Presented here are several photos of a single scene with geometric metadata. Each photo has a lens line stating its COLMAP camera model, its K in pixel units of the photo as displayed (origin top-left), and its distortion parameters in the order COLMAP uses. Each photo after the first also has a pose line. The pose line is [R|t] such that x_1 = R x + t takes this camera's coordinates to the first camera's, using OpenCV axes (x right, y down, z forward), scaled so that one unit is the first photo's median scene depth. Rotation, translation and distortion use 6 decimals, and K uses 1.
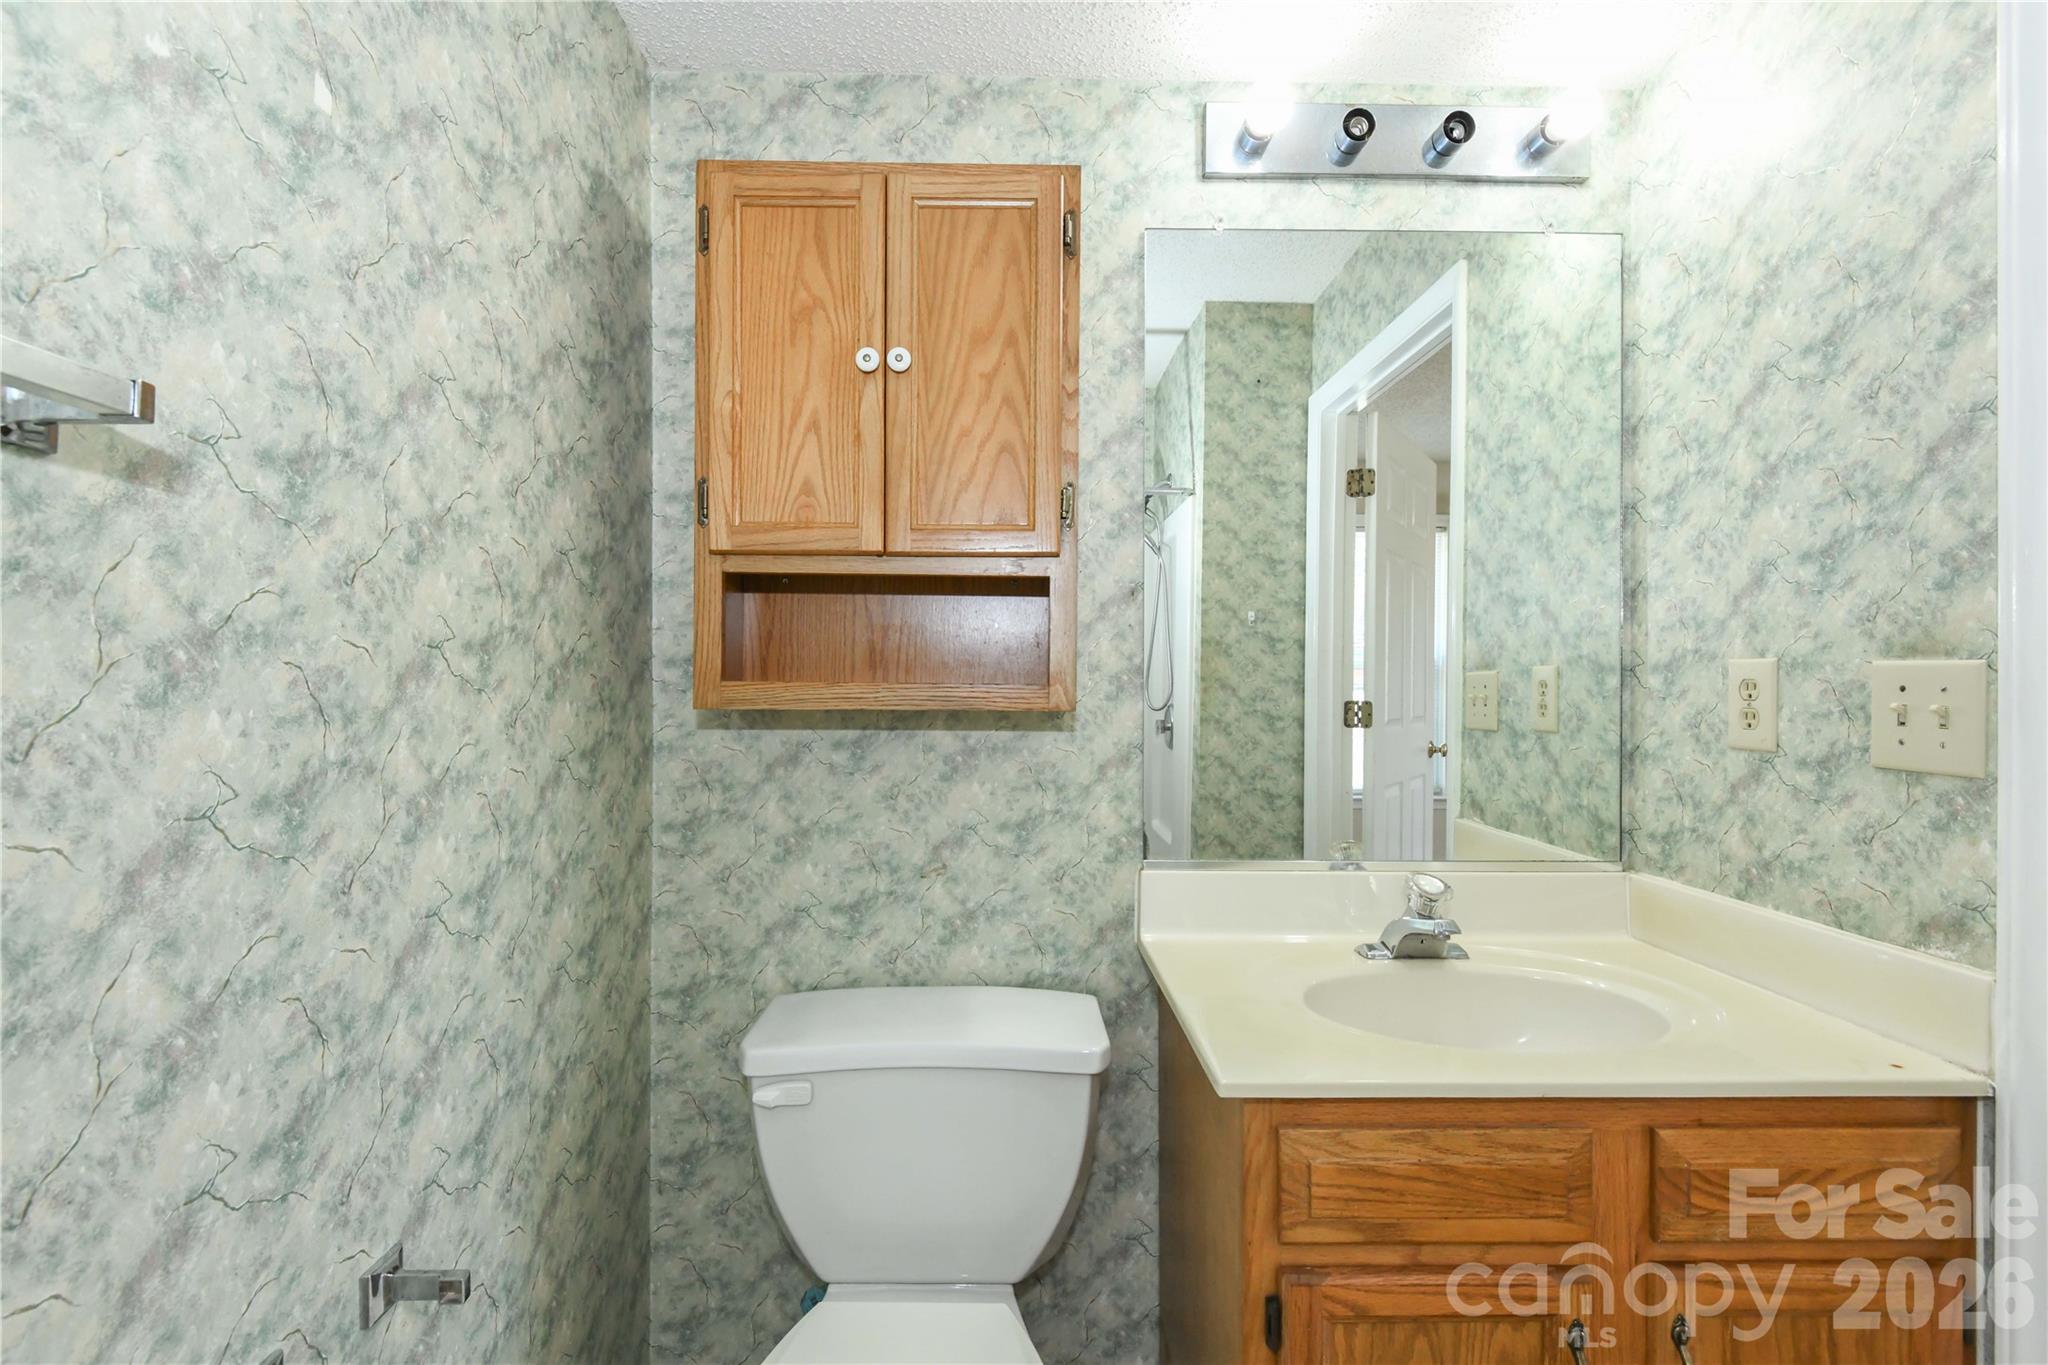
lens RADIAL K [[915.9, 0, 1026.0], [0, 915.9, 680.8], [0, 0, 1]] dist [0.012650, -0.003747]
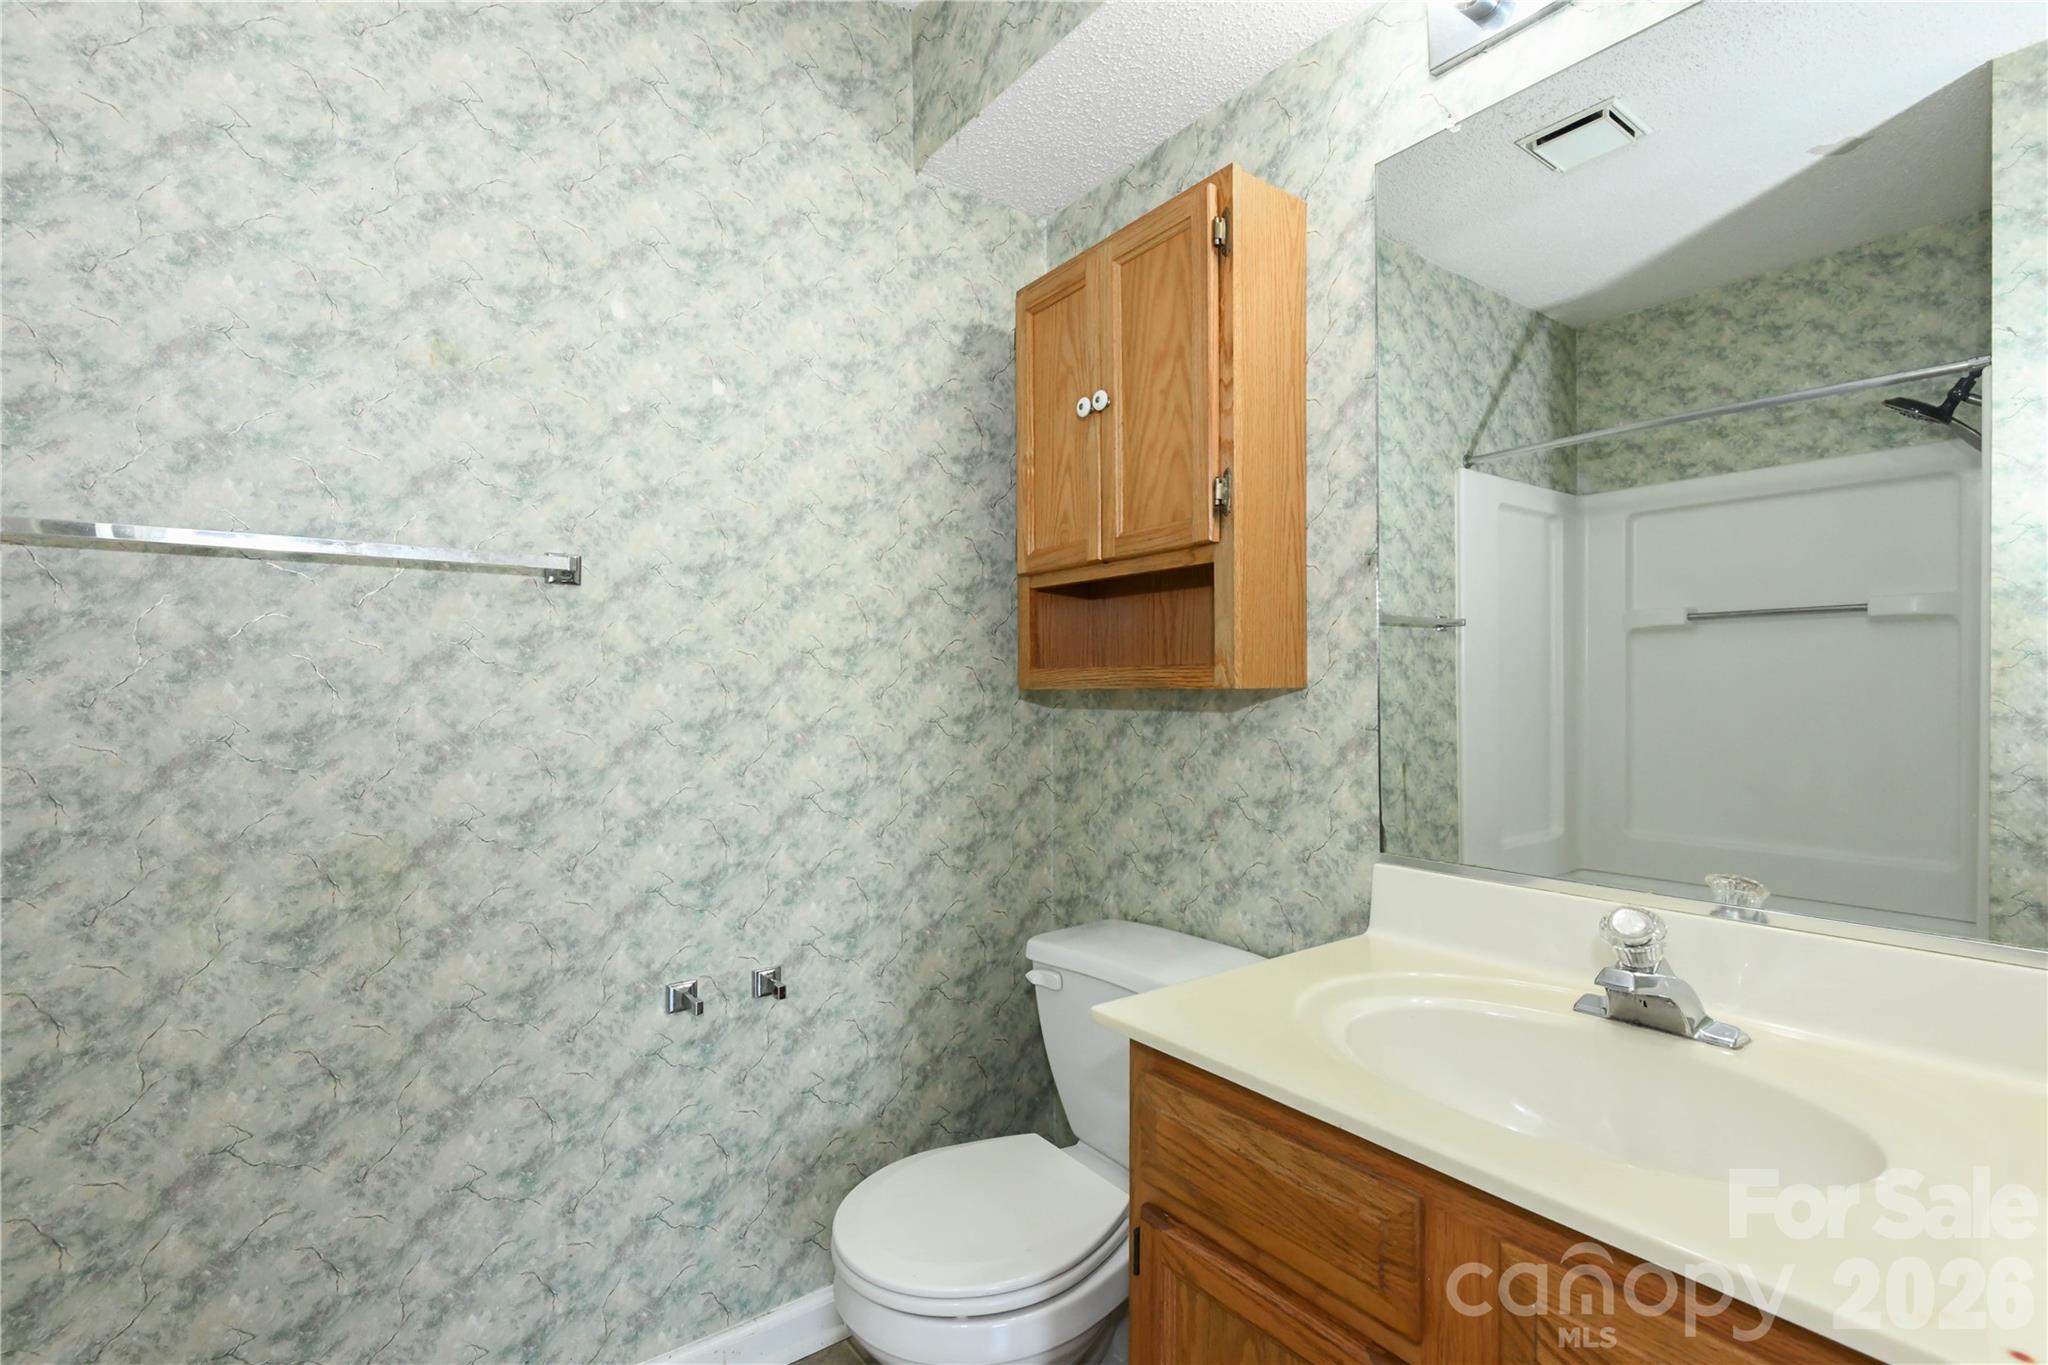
lens RADIAL K [[915.9, 0, 1029.1], [0, 915.9, 690.9], [0, 0, 1]] dist [0.012650, -0.003747]
pose [[0.594314, -0.007353, -0.804199, 0.722364], [0.014716, 0.999890, 0.001733, 0.028729], [0.804098, -0.012864, 0.594357, 0.182388]]
